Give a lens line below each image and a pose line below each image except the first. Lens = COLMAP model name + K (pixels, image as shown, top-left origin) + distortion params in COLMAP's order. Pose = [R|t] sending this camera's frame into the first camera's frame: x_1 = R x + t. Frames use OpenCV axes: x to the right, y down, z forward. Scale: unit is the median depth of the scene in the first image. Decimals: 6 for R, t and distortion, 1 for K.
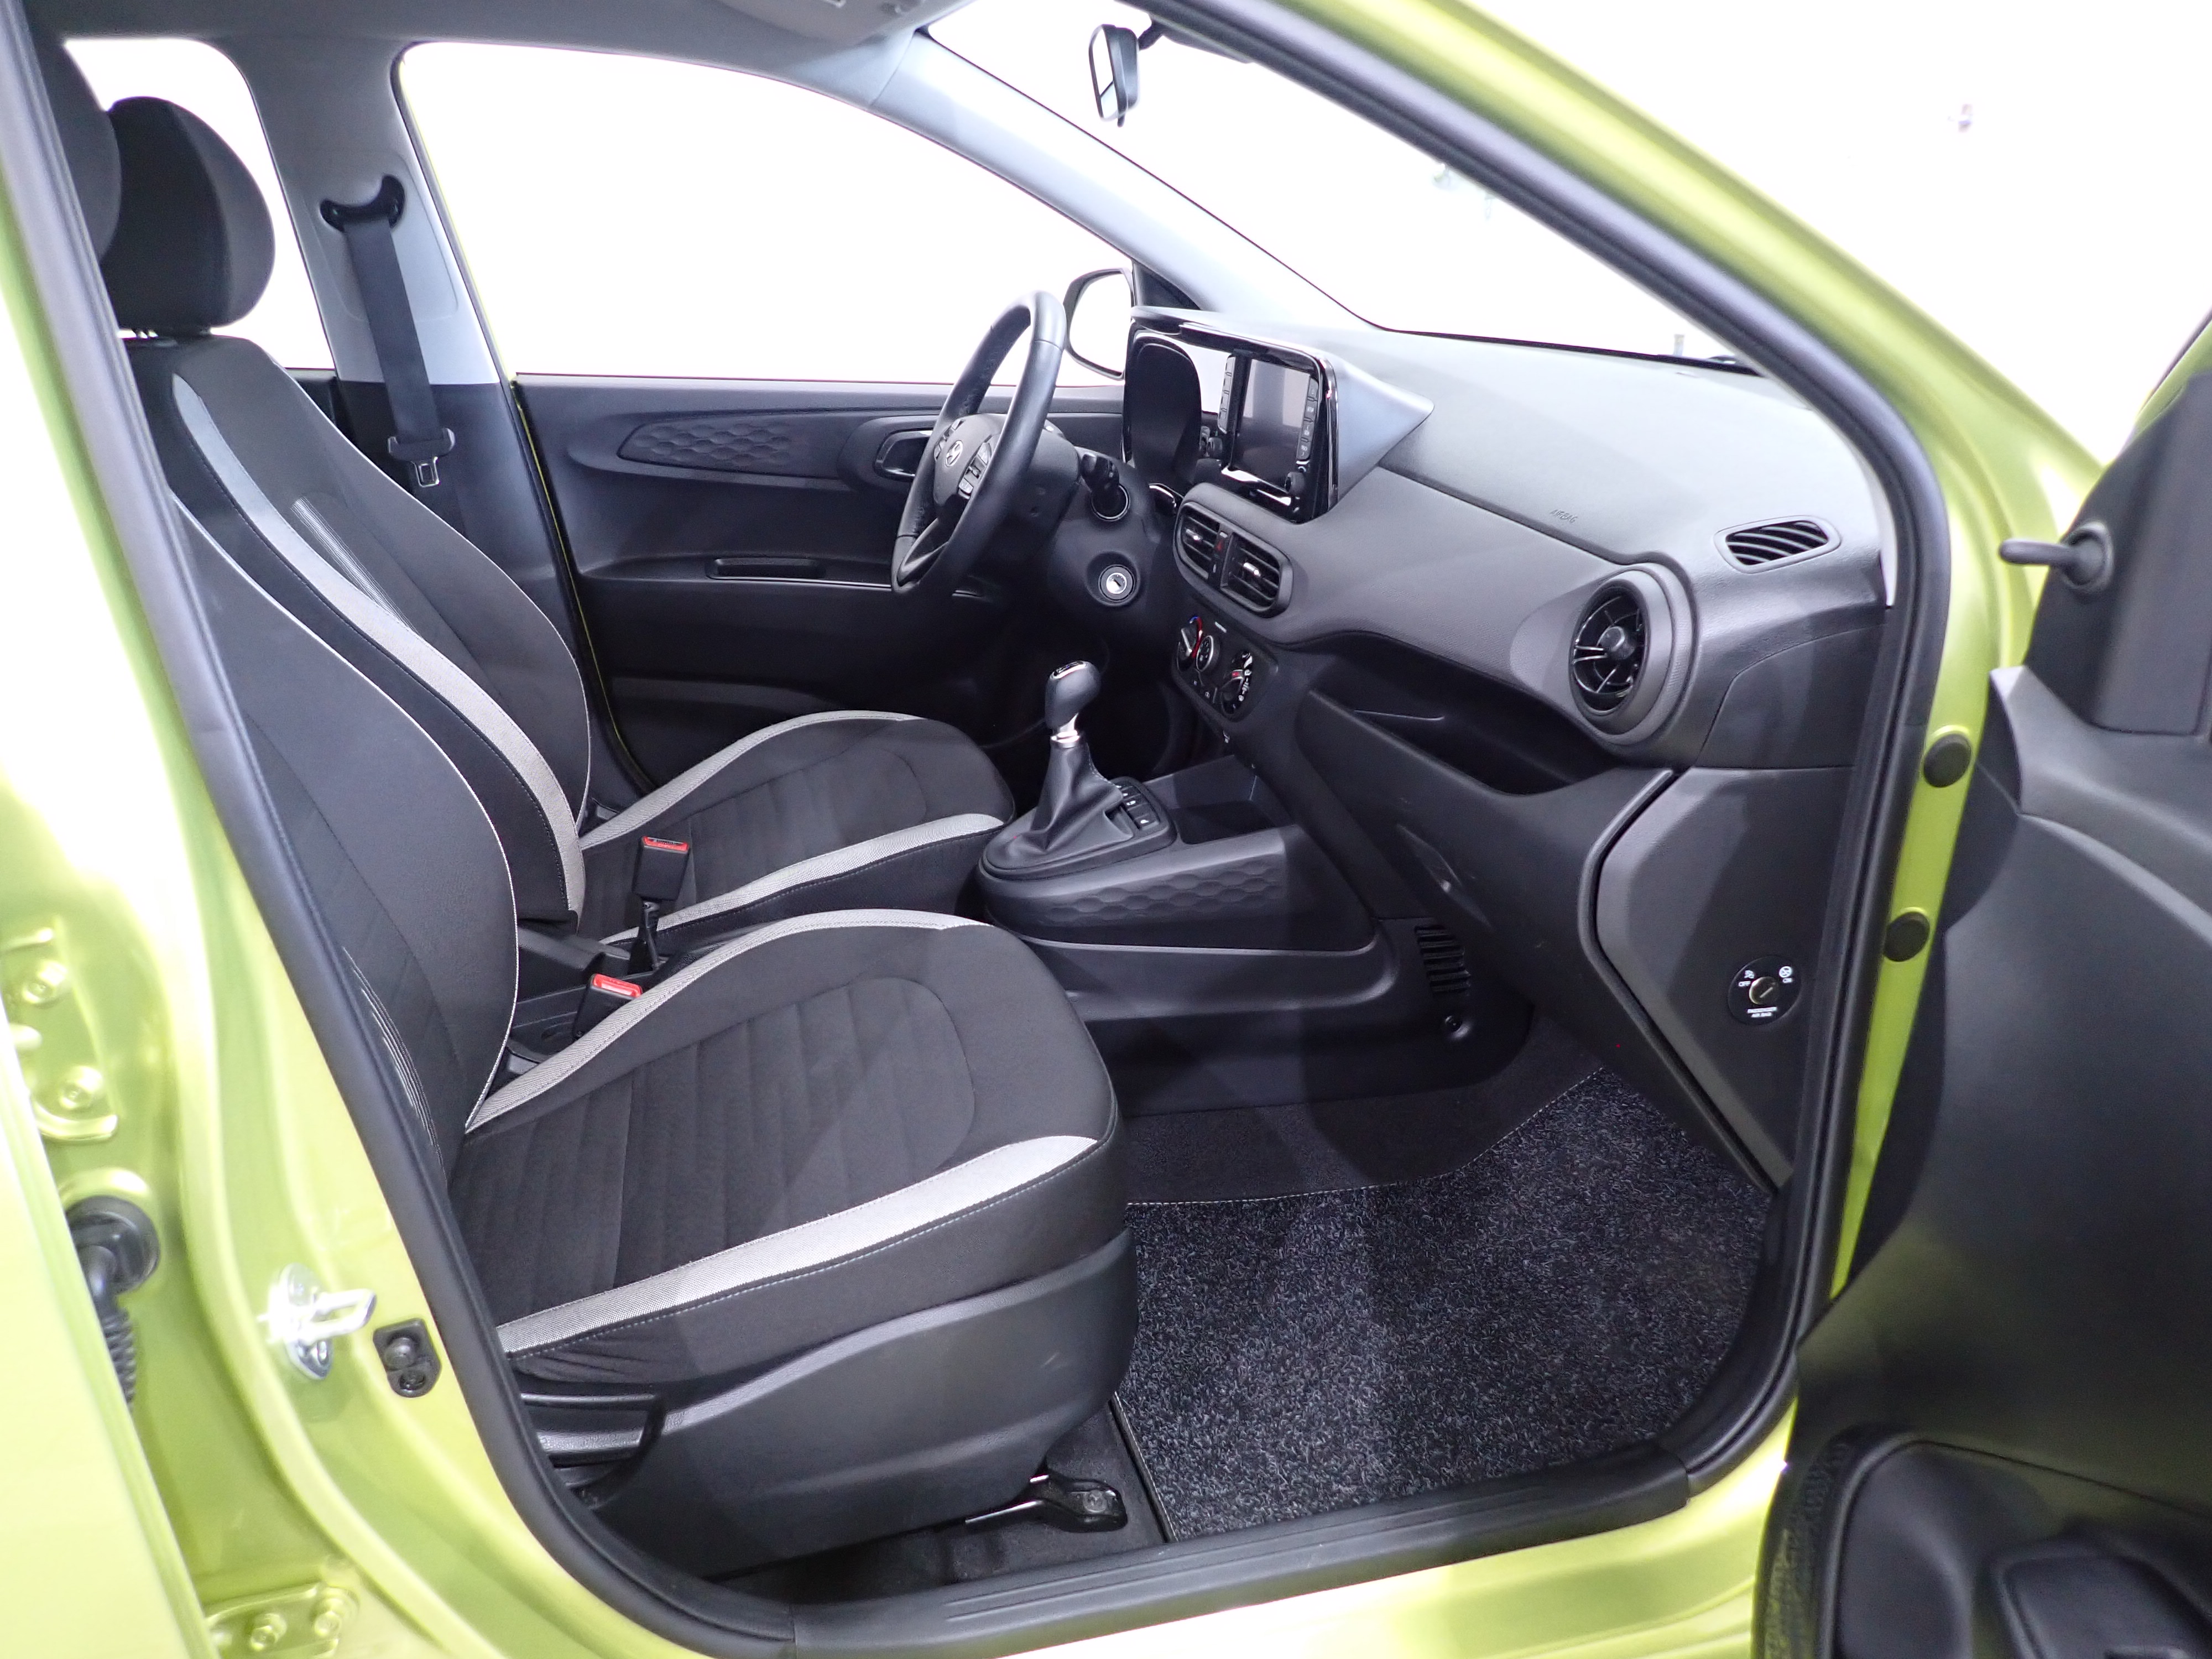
lens RADIAL K [[1622.7, 0, 1098.9], [0, 1622.7, 840.5], [0, 0, 1]] dist [-0.002311, -0.006692]
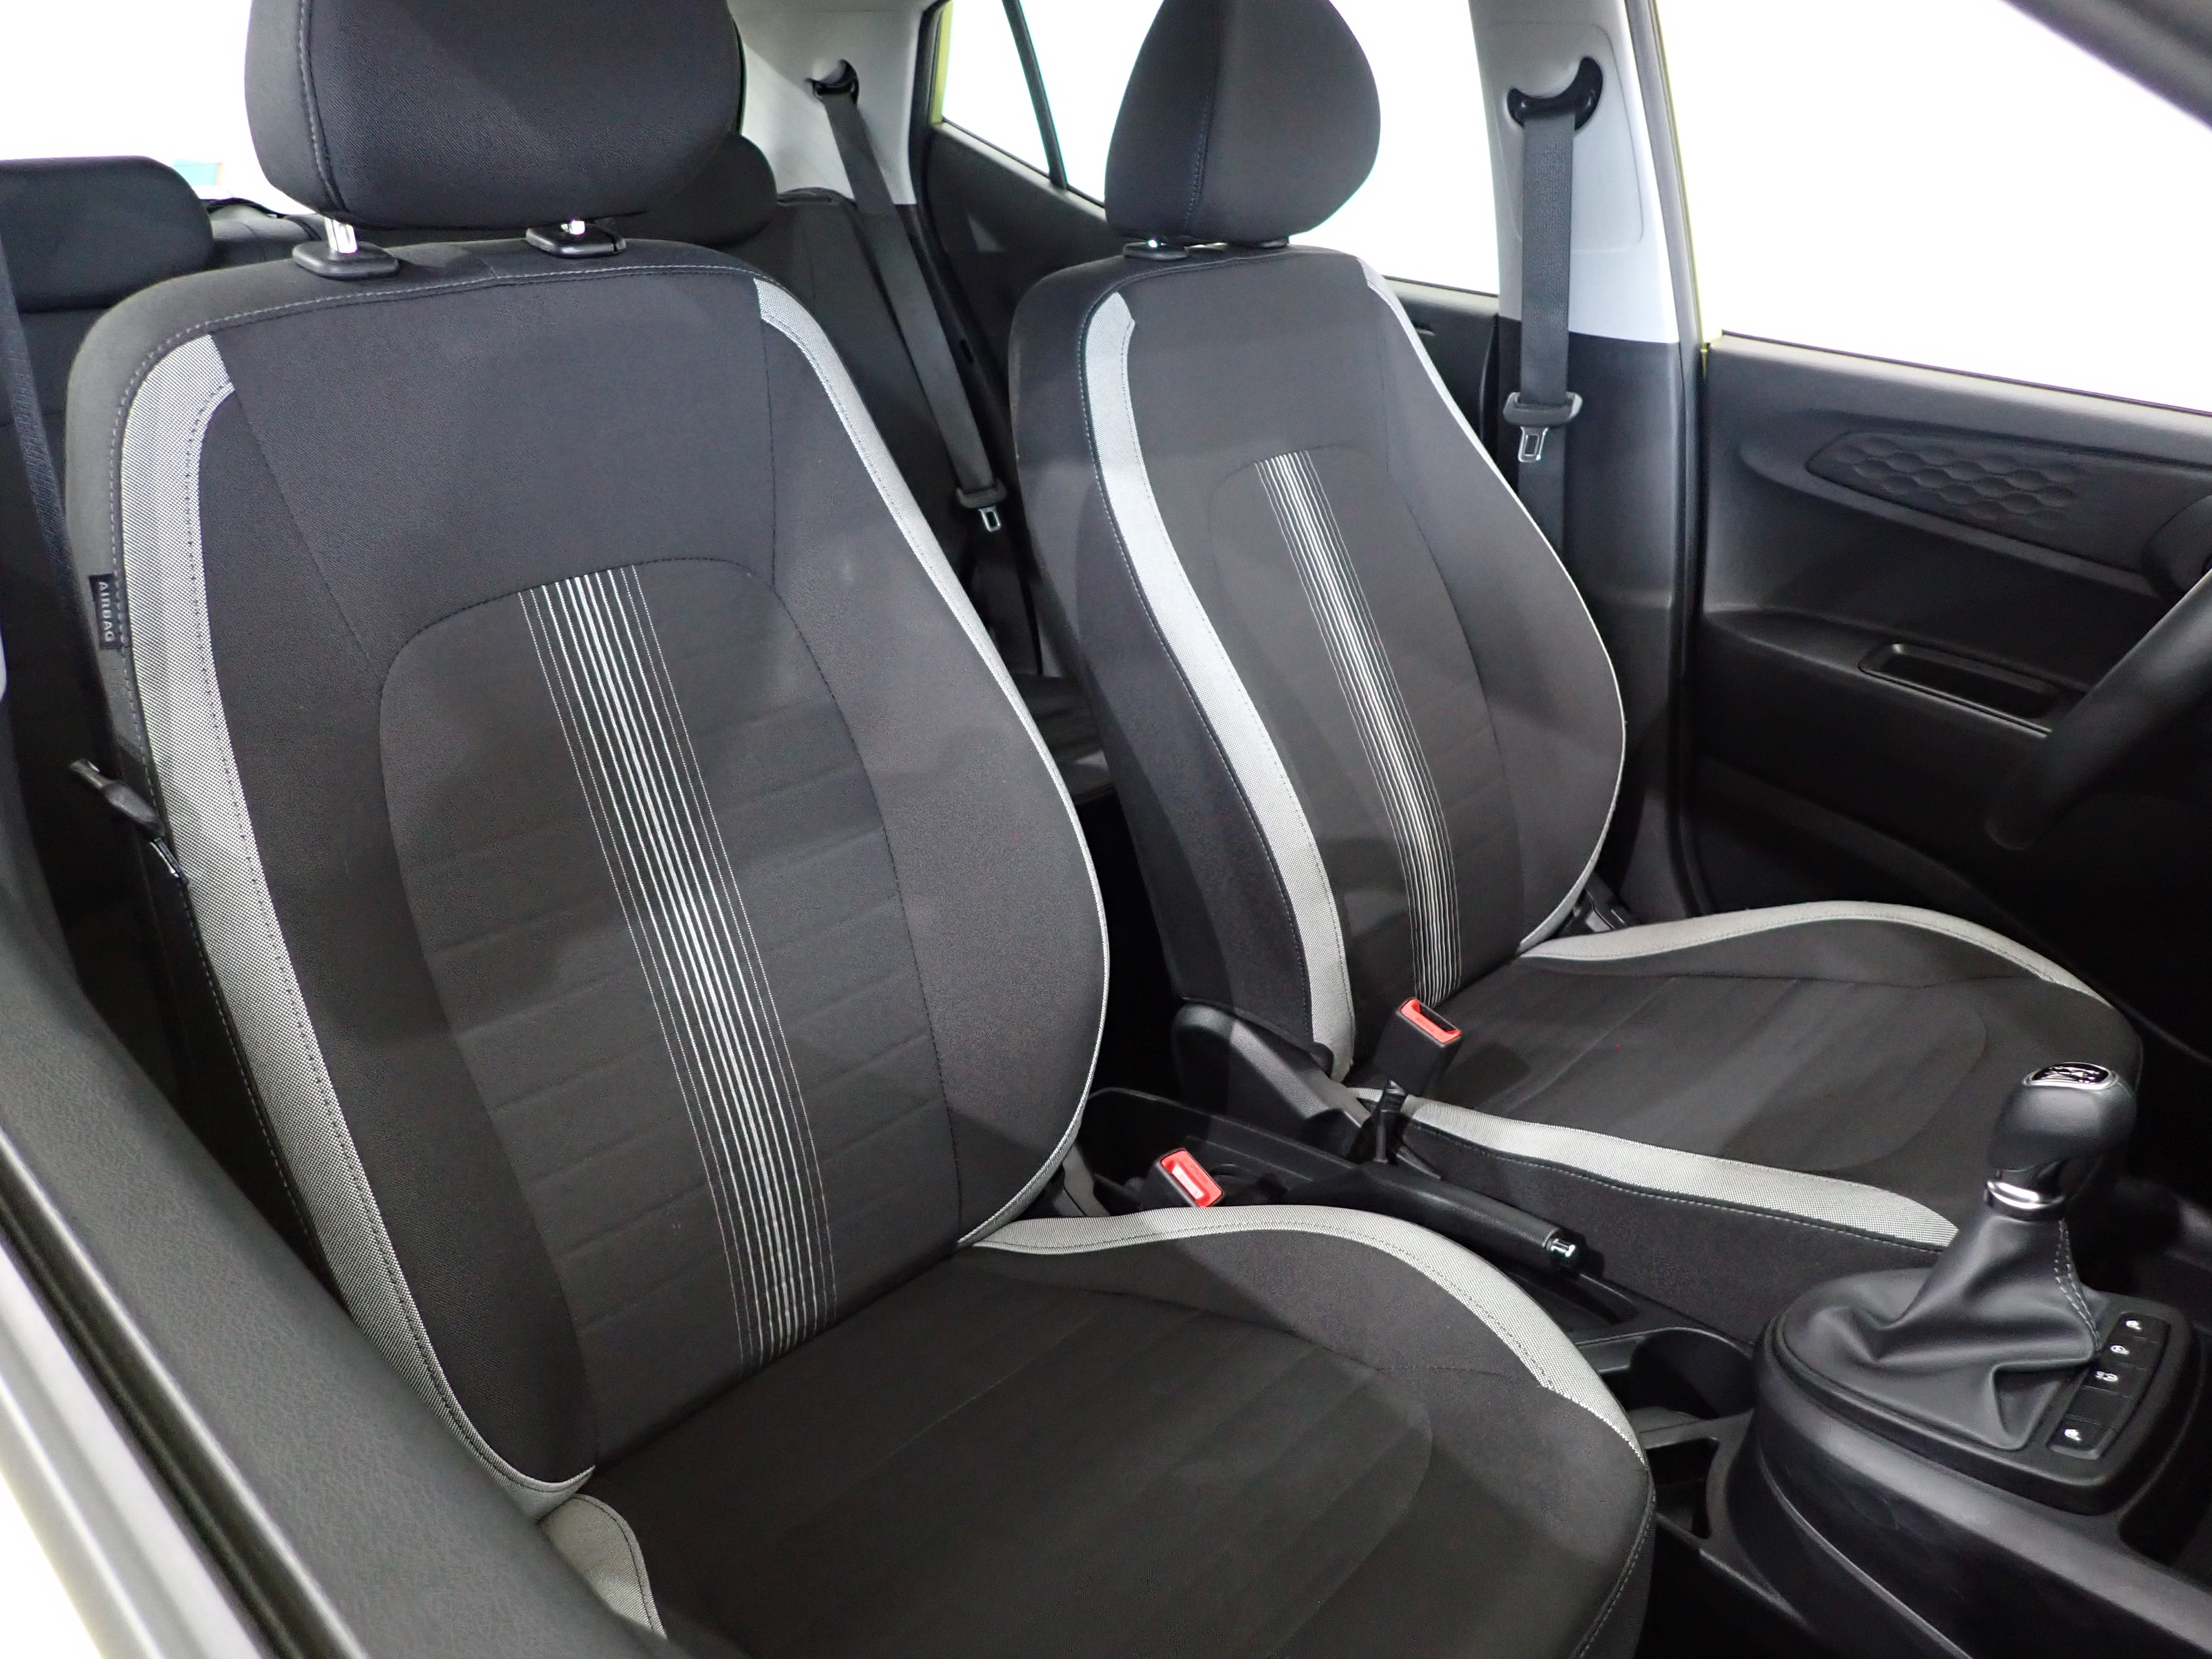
lens RADIAL K [[1622.7, 0, 1098.9], [0, 1622.7, 840.5], [0, 0, 1]] dist [-0.002311, -0.006692]
pose [[0.530027, 0.367538, -0.764191, 0.138394], [-0.320206, 0.921216, 0.220971, -0.146743], [0.785200, 0.127578, 0.605957, 0.357559]]
